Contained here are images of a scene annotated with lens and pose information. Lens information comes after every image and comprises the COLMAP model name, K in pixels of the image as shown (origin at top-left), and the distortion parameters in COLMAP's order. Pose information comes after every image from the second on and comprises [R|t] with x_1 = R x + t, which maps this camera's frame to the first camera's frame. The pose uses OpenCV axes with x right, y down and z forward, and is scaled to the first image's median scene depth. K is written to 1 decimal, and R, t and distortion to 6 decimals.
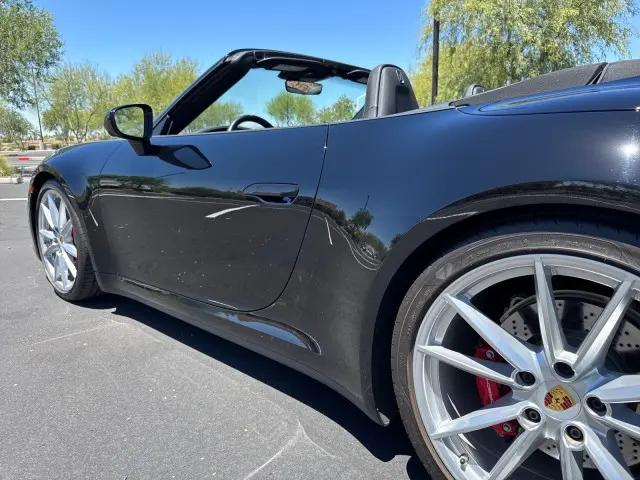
lens RADIAL K [[461.3, 0, 320.0], [0, 461.3, 240.0], [0, 0, 1]] dist [0.004565, -0.004554]
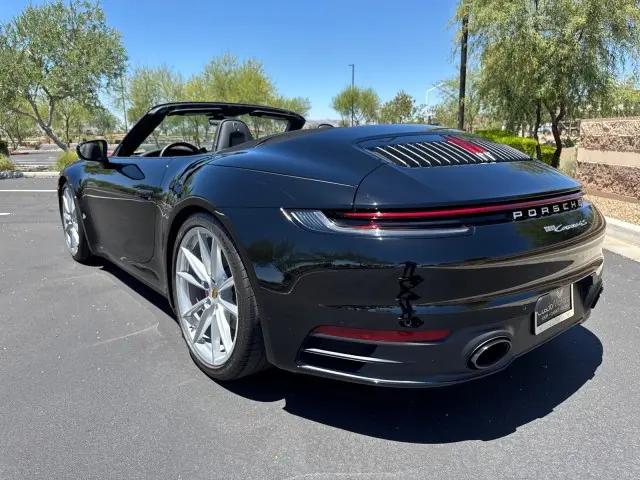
lens RADIAL K [[443.6, 0, 320.0], [0, 443.6, 240.0], [0, 0, 1]] dist [0.000906, -0.001221]
pose [[0.991370, 0.031720, -0.127195, 0.397696], [-0.029232, 0.999344, 0.021383, 0.008089], [0.127790, -0.017480, 0.991647, -0.320877]]
